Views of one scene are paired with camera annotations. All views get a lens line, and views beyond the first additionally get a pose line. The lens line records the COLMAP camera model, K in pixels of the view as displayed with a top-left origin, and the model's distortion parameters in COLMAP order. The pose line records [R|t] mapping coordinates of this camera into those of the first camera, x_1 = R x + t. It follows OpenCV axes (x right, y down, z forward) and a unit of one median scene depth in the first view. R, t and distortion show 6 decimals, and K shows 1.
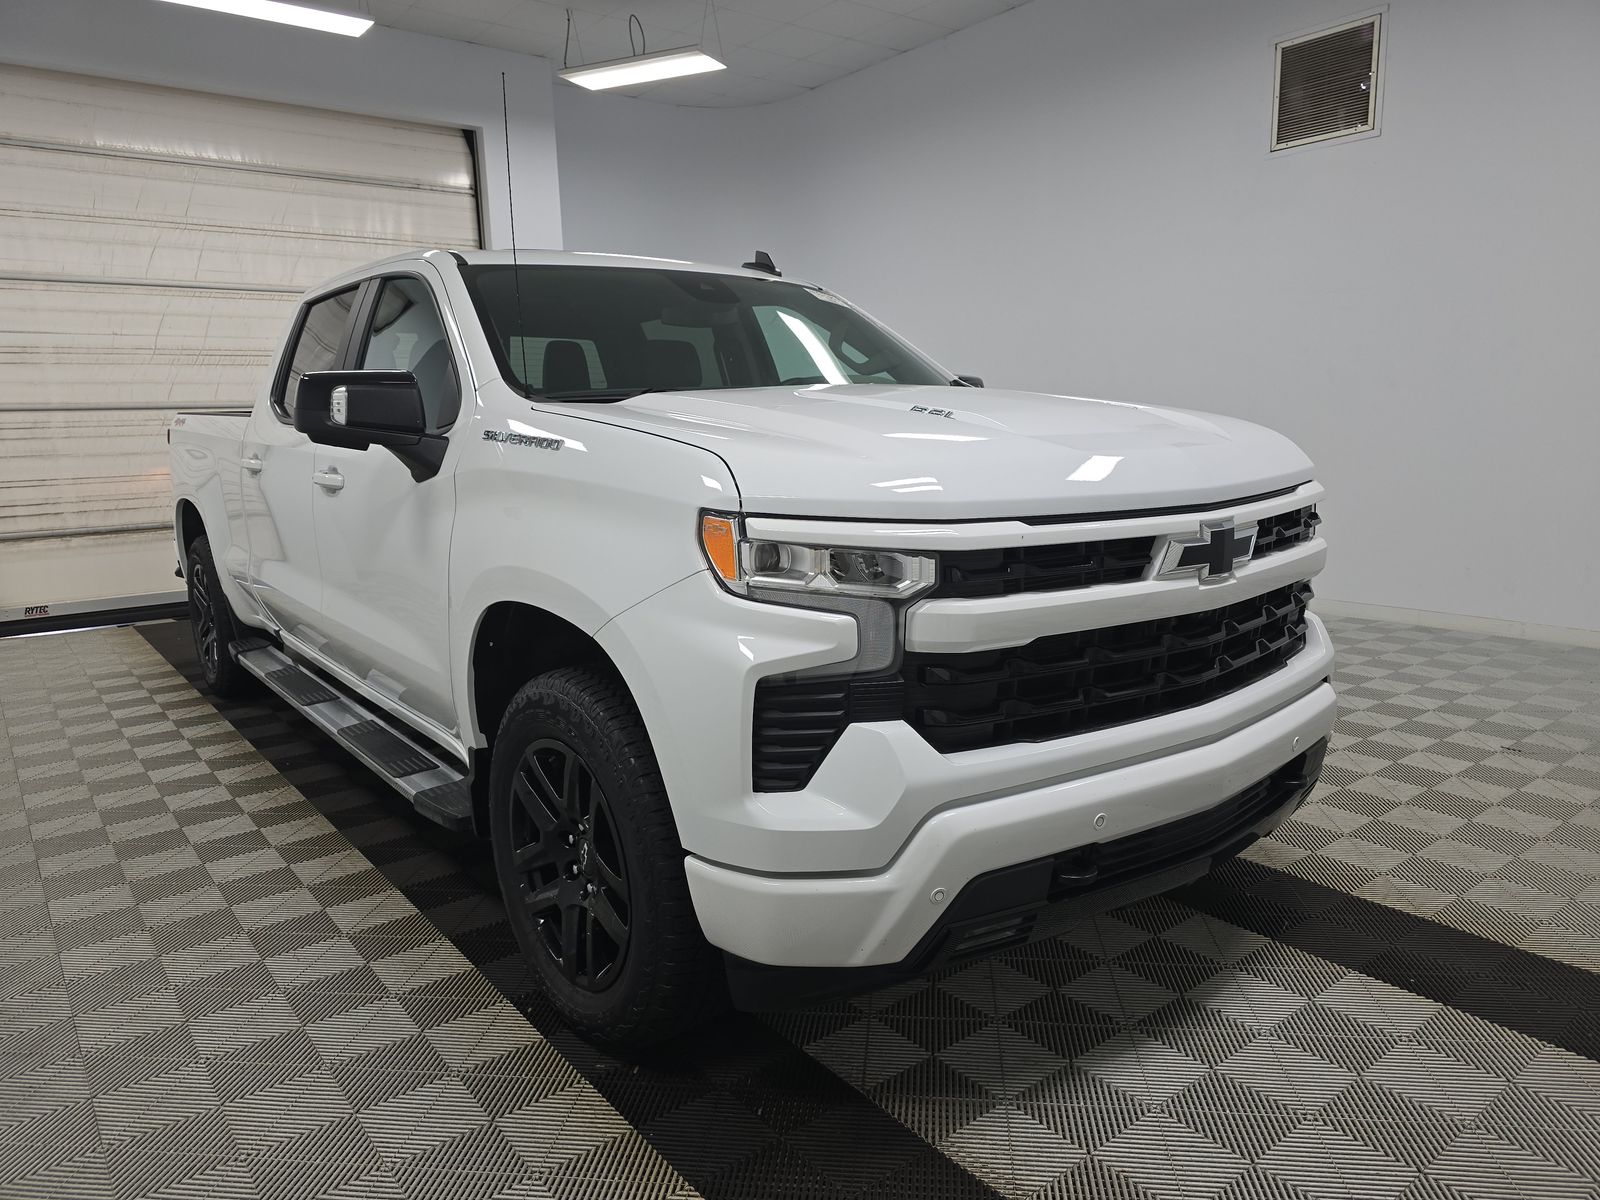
lens RADIAL K [[1082.3, 0, 800.0], [0, 1082.3, 600.0], [0, 0, 1]] dist [0.047502, -0.040416]
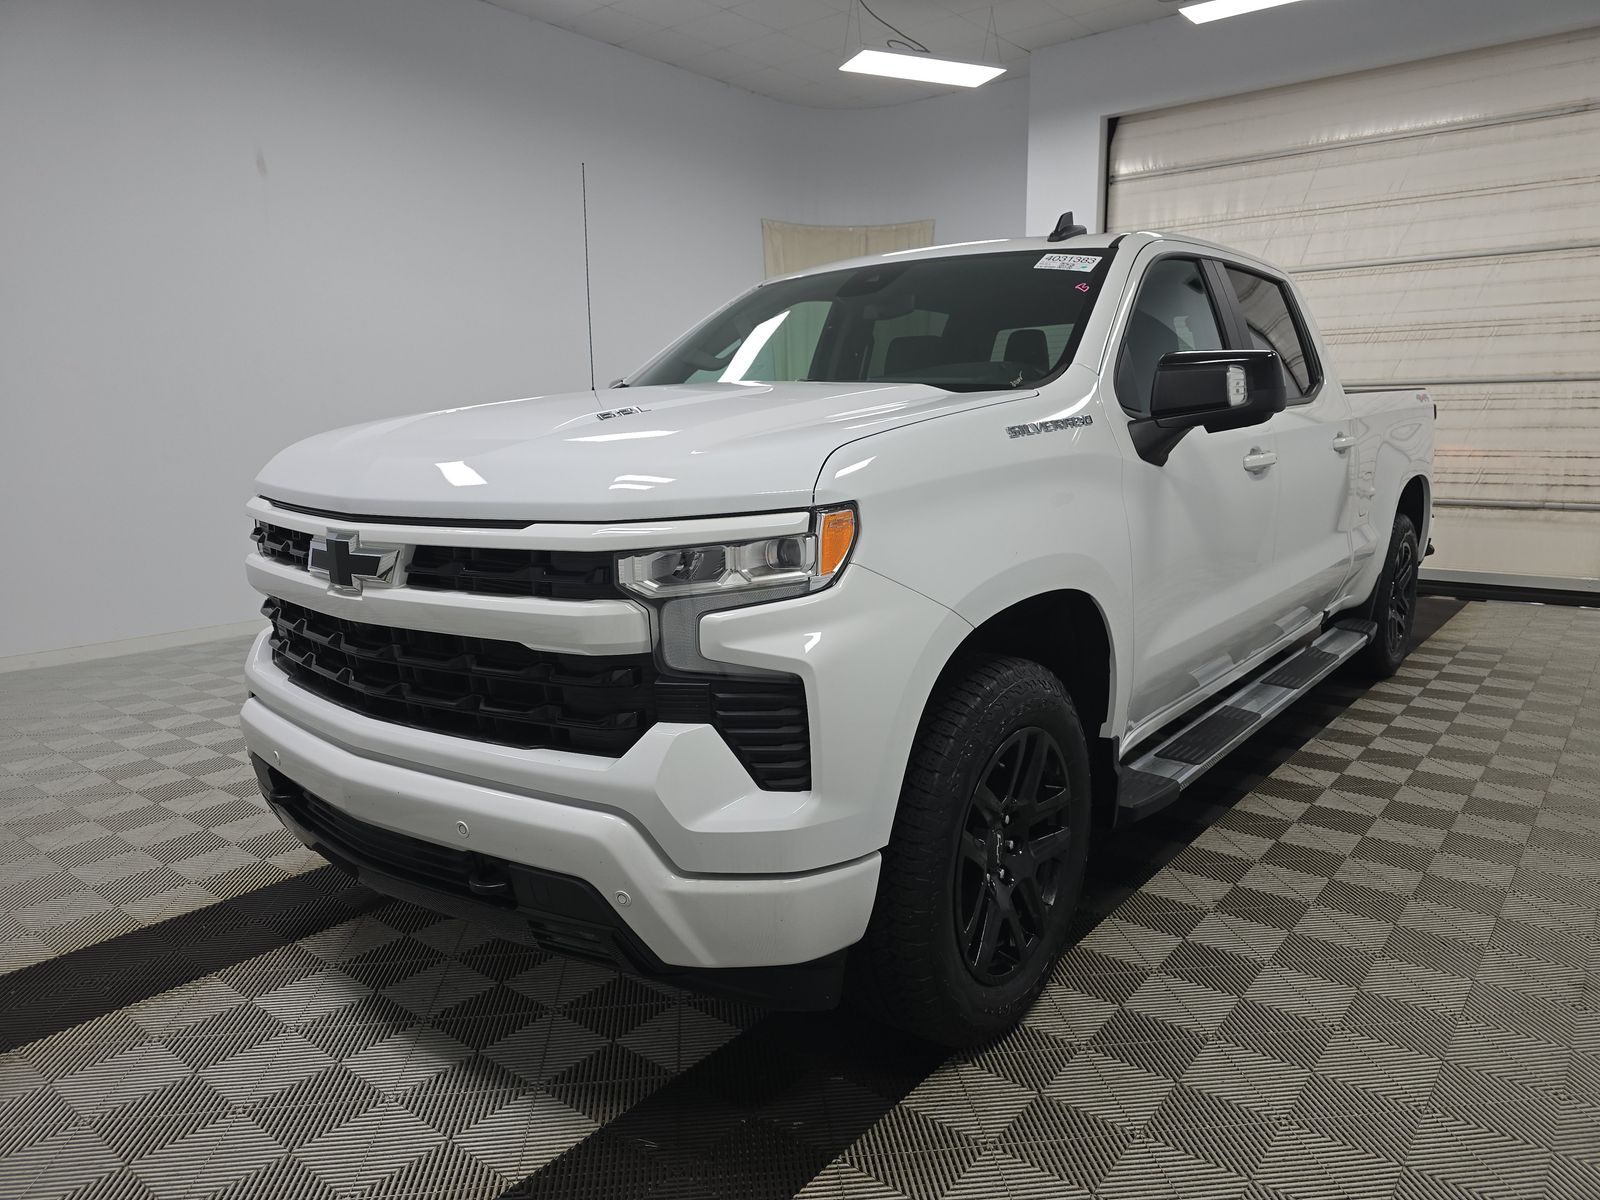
lens RADIAL K [[1086.0, 0, 800.0], [0, 1086.0, 600.0], [0, 0, 1]] dist [0.014460, -0.009483]
pose [[0.225049, 0.185619, -0.956503, 1.140336], [-0.157204, 0.975742, 0.152366, -0.181502], [0.961582, 0.116076, 0.248769, 0.920244]]
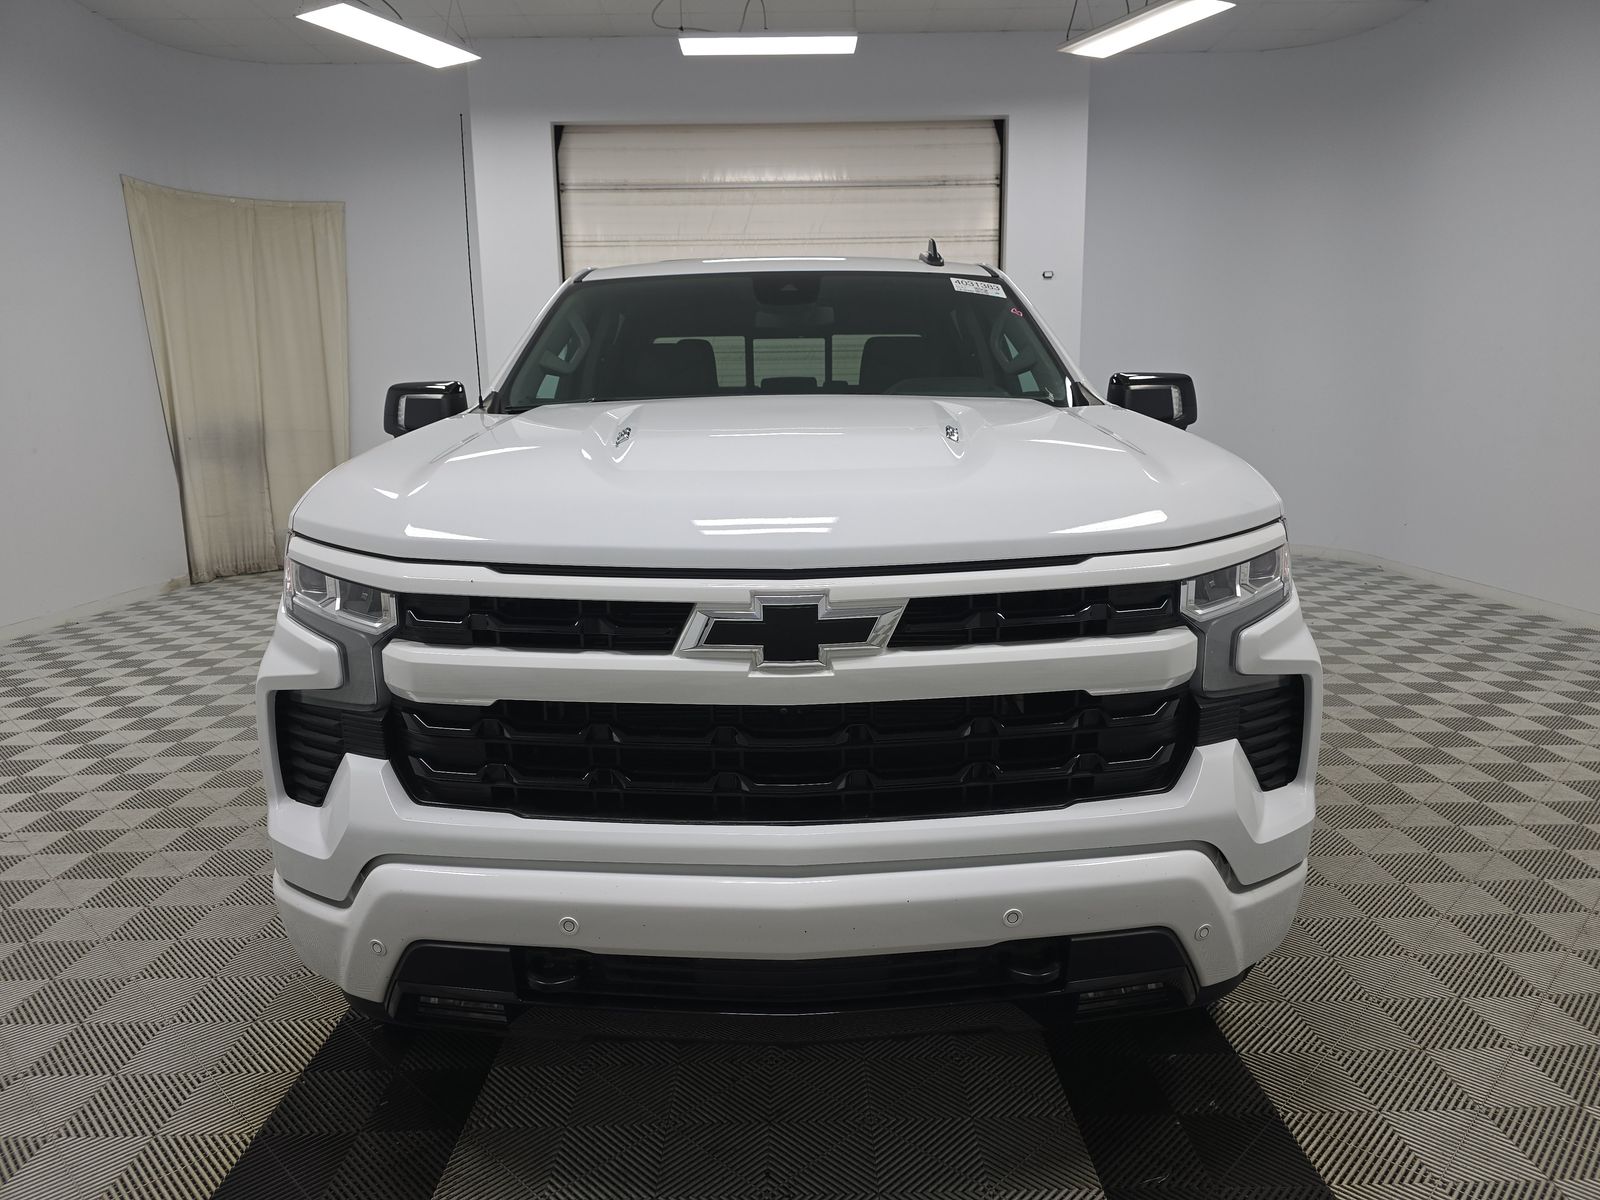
lens RADIAL K [[1082.3, 0, 800.0], [0, 1082.3, 600.0], [0, 0, 1]] dist [0.047502, -0.040416]
pose [[0.792489, 0.120341, -0.597896, 0.670455], [-0.108707, 0.992513, 0.055680, -0.087823], [0.600120, 0.020869, 0.799638, 0.311539]]
